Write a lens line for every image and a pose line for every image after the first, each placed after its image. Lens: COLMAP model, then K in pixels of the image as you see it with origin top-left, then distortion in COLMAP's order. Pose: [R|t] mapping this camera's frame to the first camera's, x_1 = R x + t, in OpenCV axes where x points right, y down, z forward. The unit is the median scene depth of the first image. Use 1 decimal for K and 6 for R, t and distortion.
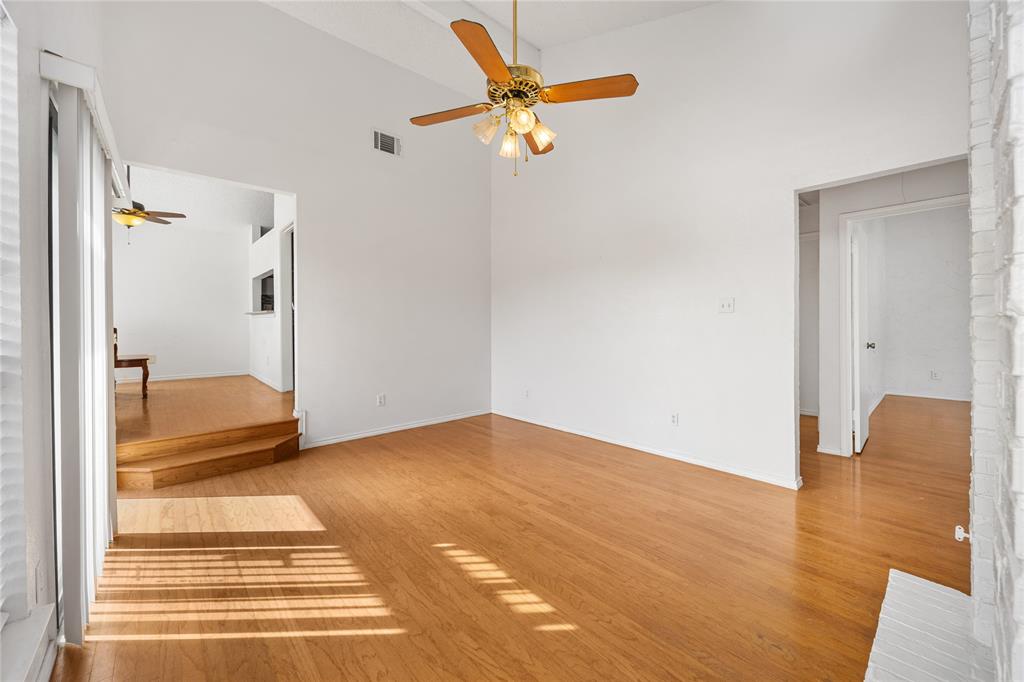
lens RADIAL K [[397.0, 0, 513.6], [0, 397.0, 318.0], [0, 0, 1]] dist [-0.000155, -0.000050]
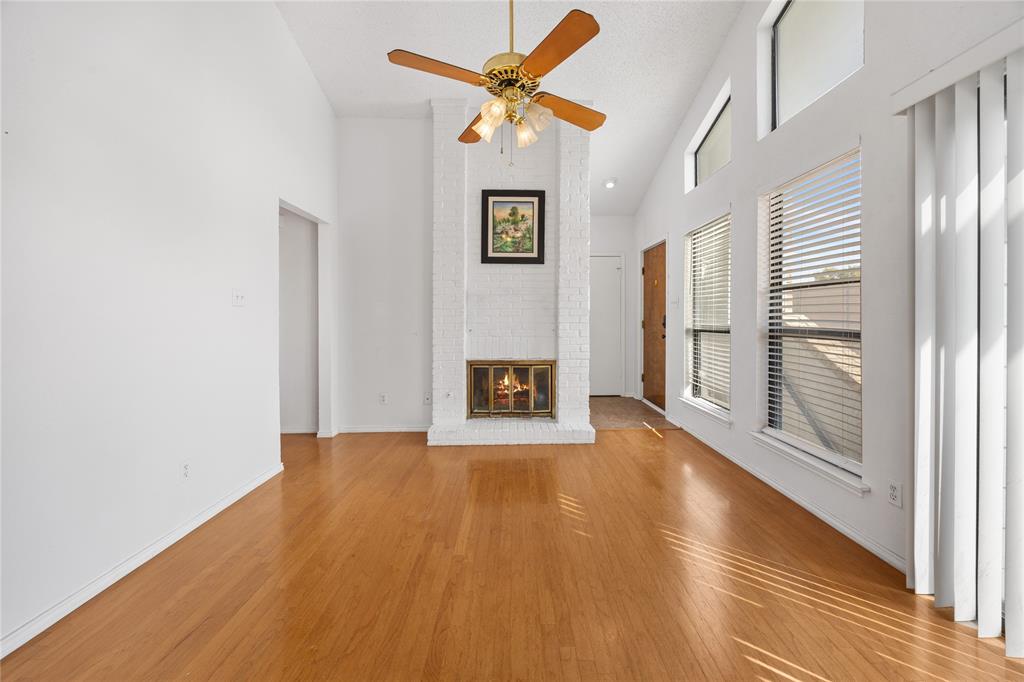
lens RADIAL K [[409.5, 0, 514.4], [0, 409.5, 314.9], [0, 0, 1]] dist [0.000281, 0.000016]
pose [[-0.755191, 0.003406, 0.655496, -0.584908], [0.003949, 0.999992, -0.000645, 0.005487], [-0.655493, 0.002101, -0.755199, 1.561893]]
